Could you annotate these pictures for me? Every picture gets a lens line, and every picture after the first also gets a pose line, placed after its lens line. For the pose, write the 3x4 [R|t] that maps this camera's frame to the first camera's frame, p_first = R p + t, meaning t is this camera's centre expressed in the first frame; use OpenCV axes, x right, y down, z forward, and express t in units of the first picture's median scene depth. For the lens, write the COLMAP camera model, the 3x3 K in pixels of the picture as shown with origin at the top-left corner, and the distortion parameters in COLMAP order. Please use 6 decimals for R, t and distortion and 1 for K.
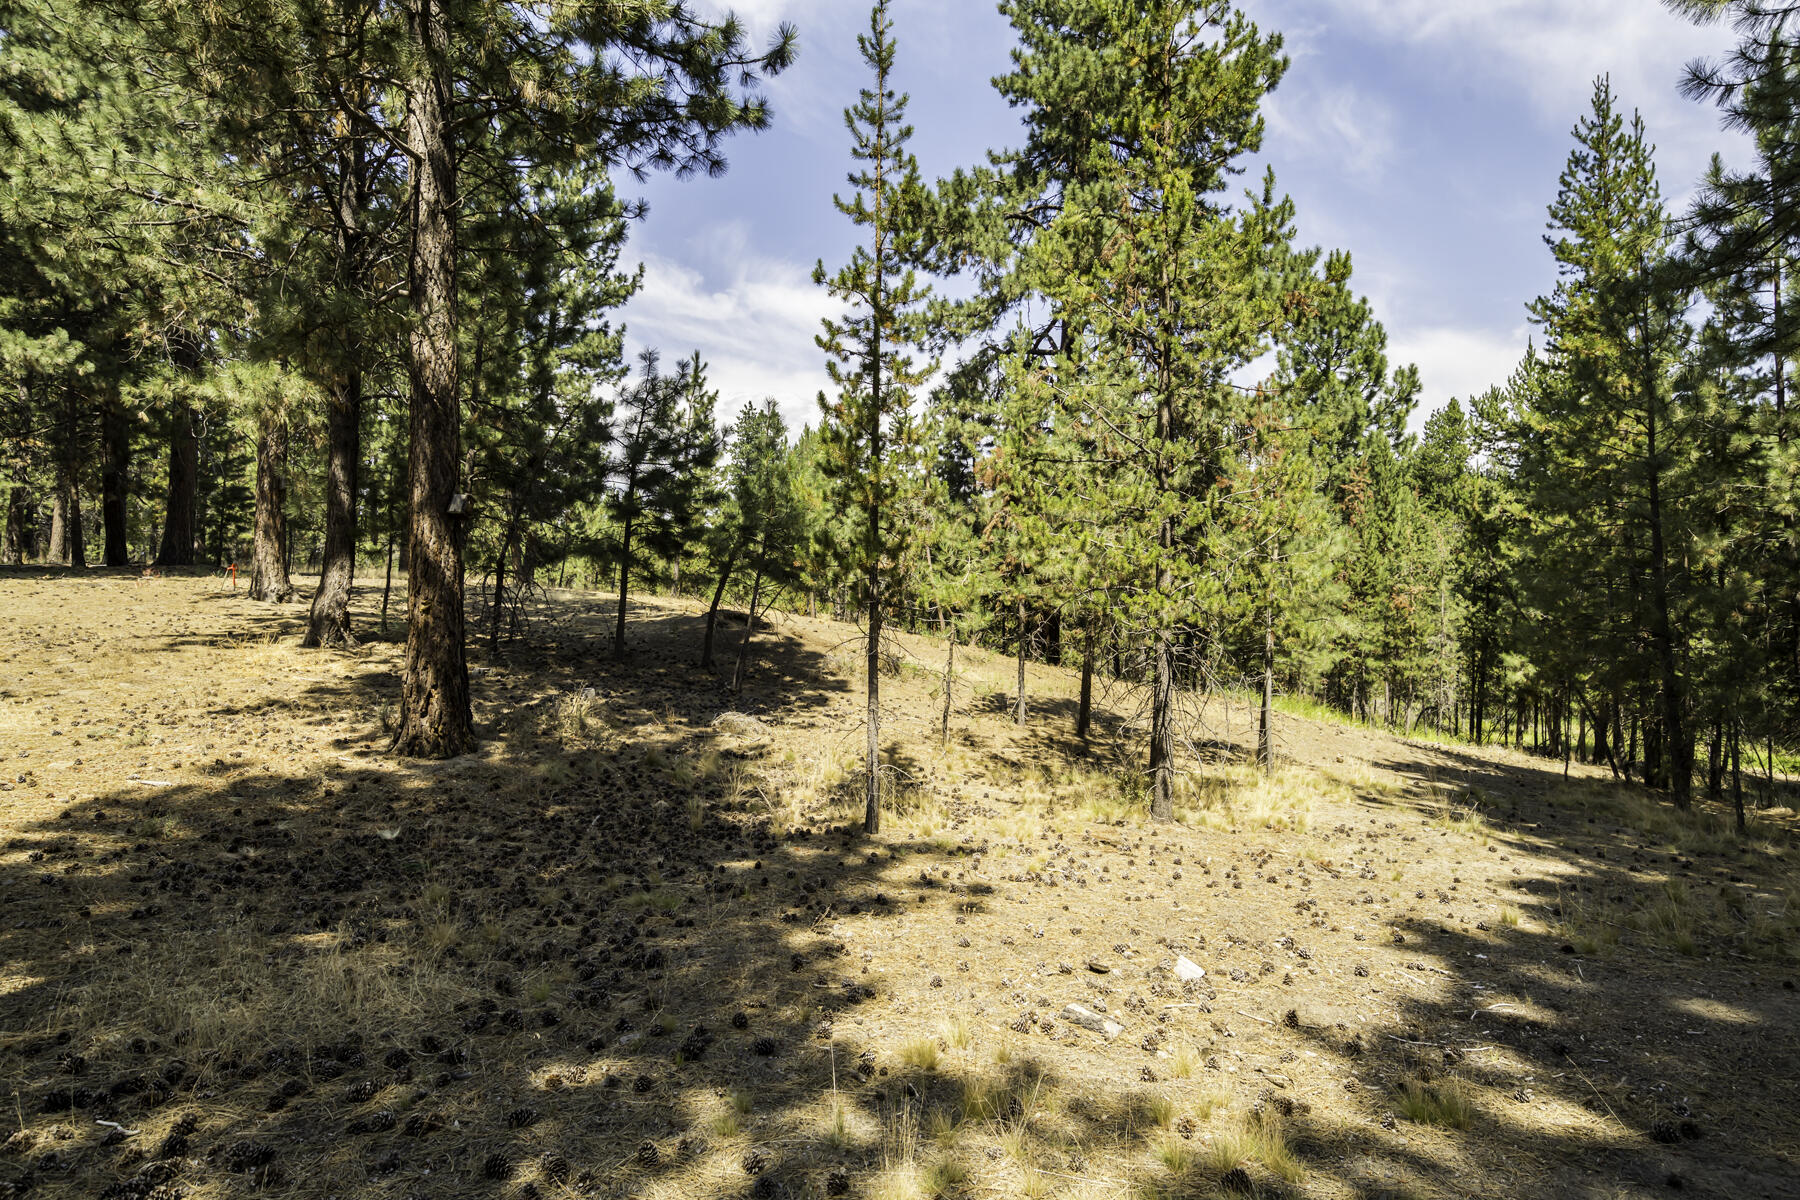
lens RADIAL K [[908.7, 0, 904.2], [0, 908.7, 587.6], [0, 0, 1]] dist [-0.021494, 0.010016]
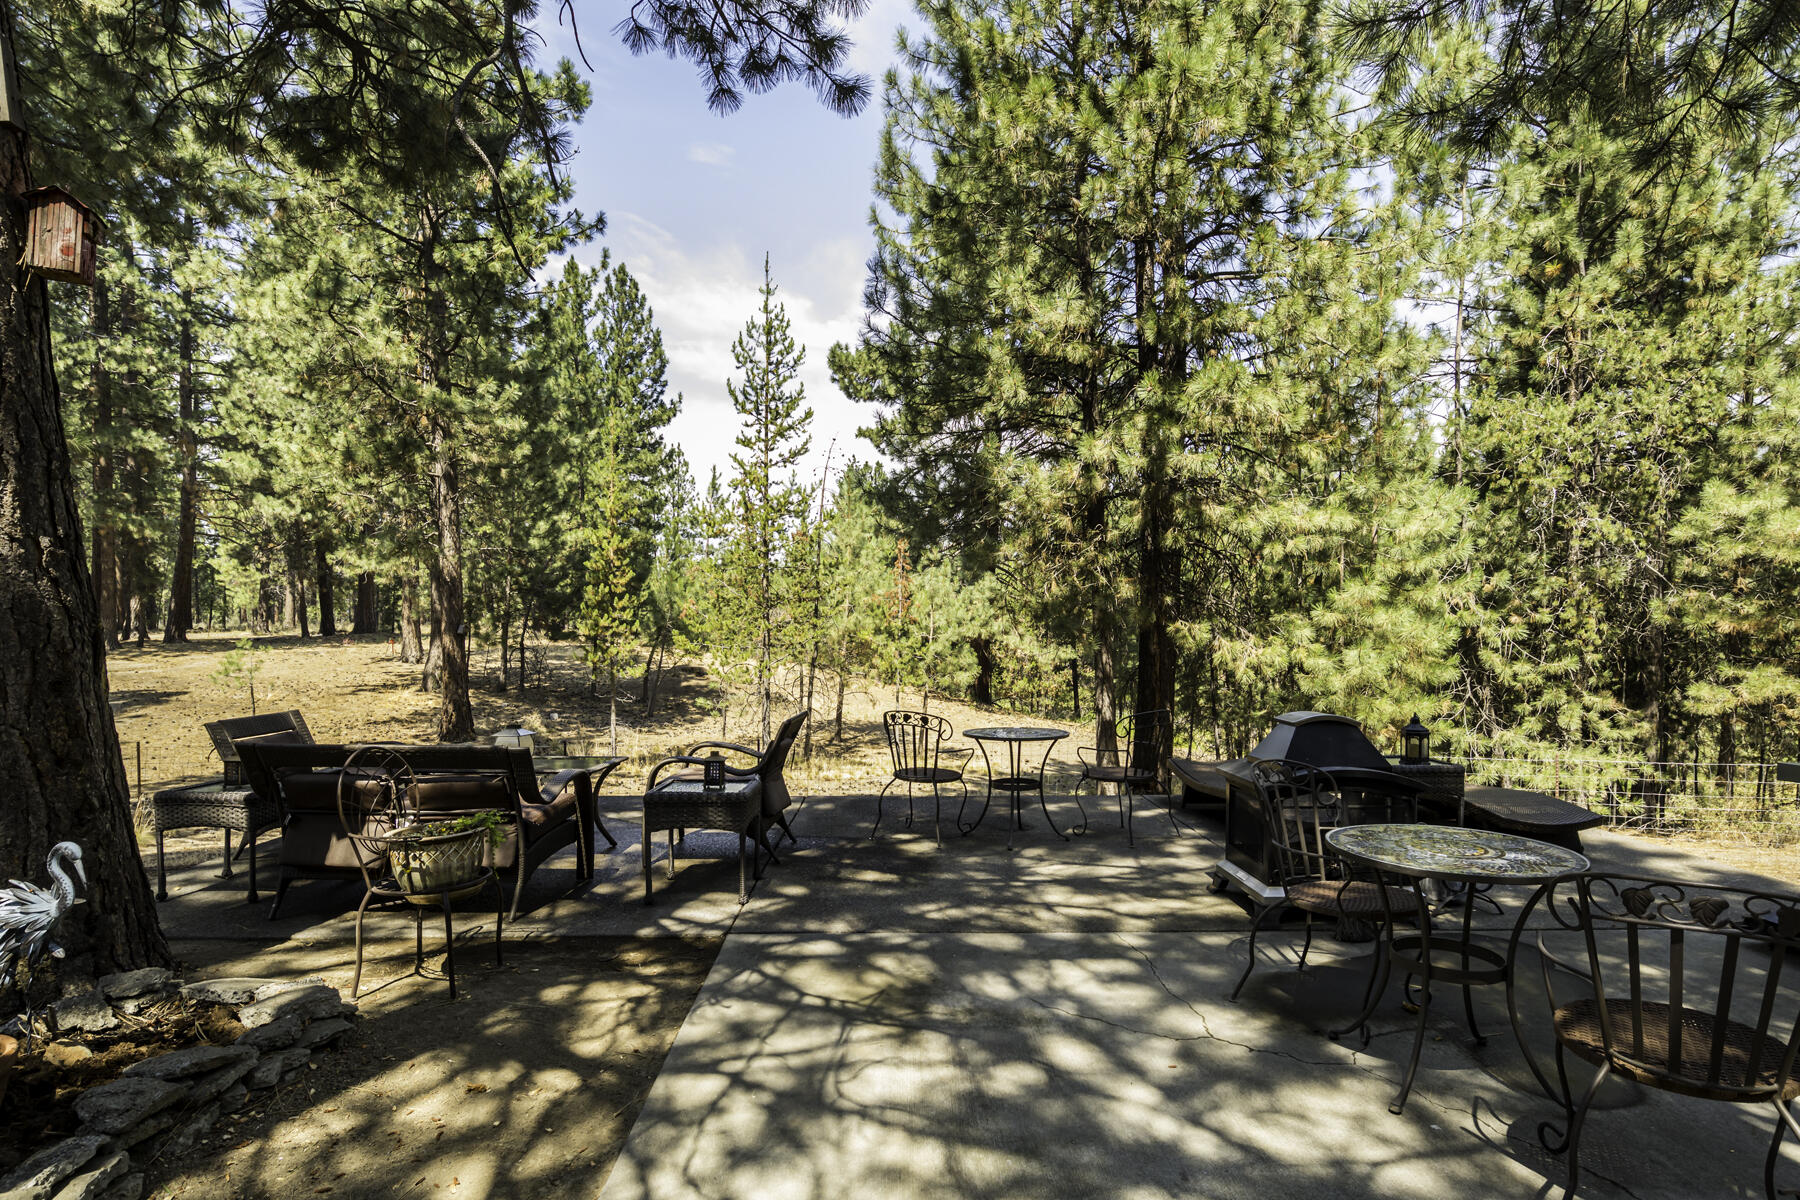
lens RADIAL K [[908.7, 0, 886.1], [0, 908.7, 649.4], [0, 0, 1]] dist [-0.021494, 0.010016]
pose [[0.985974, -0.009711, -0.166615, 0.401775], [0.014102, 0.999583, 0.025192, -0.037162], [0.166301, -0.027188, 0.985700, -0.451994]]
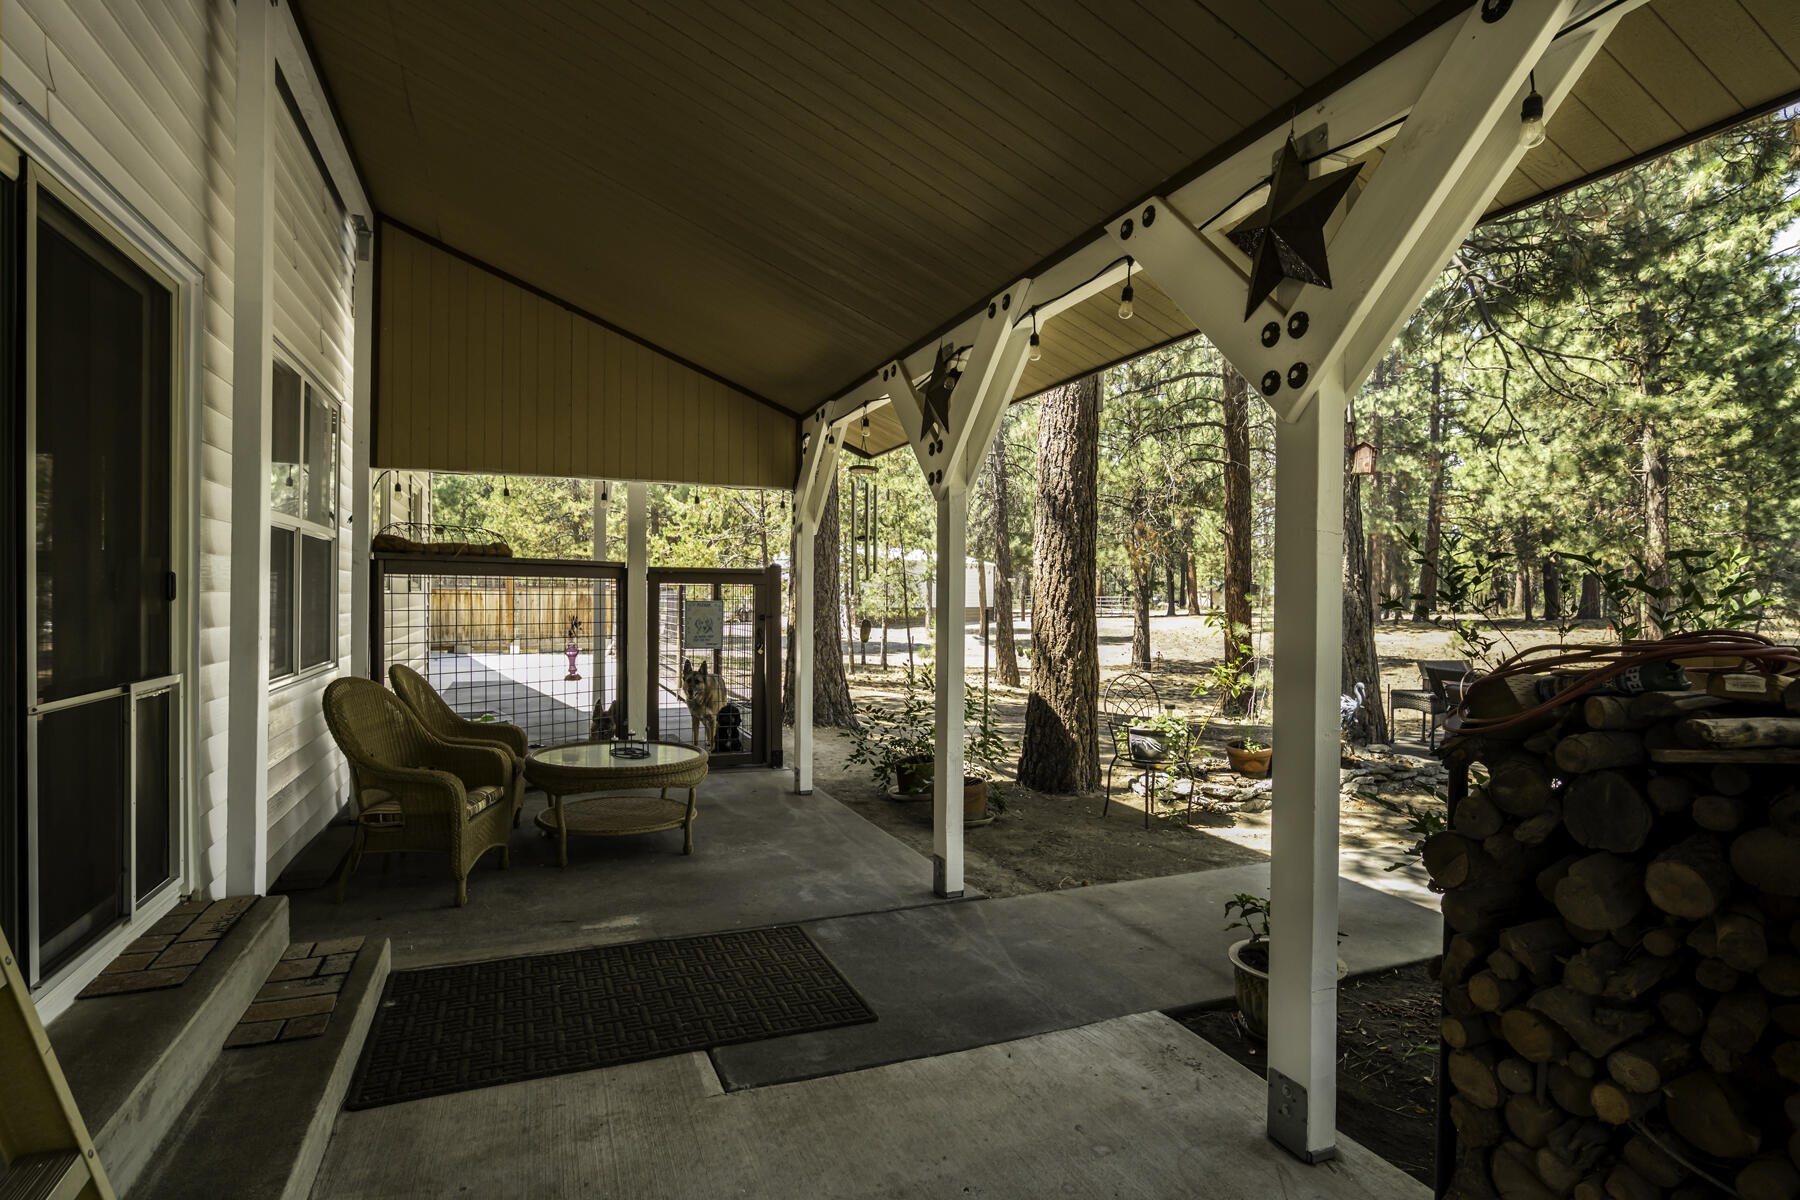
lens RADIAL K [[908.7, 0, 903.3], [0, 908.7, 598.3], [0, 0, 1]] dist [-0.021494, 0.010016]
pose [[0.208592, -0.010597, -0.977945, 0.628476], [-0.013662, 0.999812, -0.013748, -0.035659], [0.977907, 0.016228, 0.208408, -0.639610]]
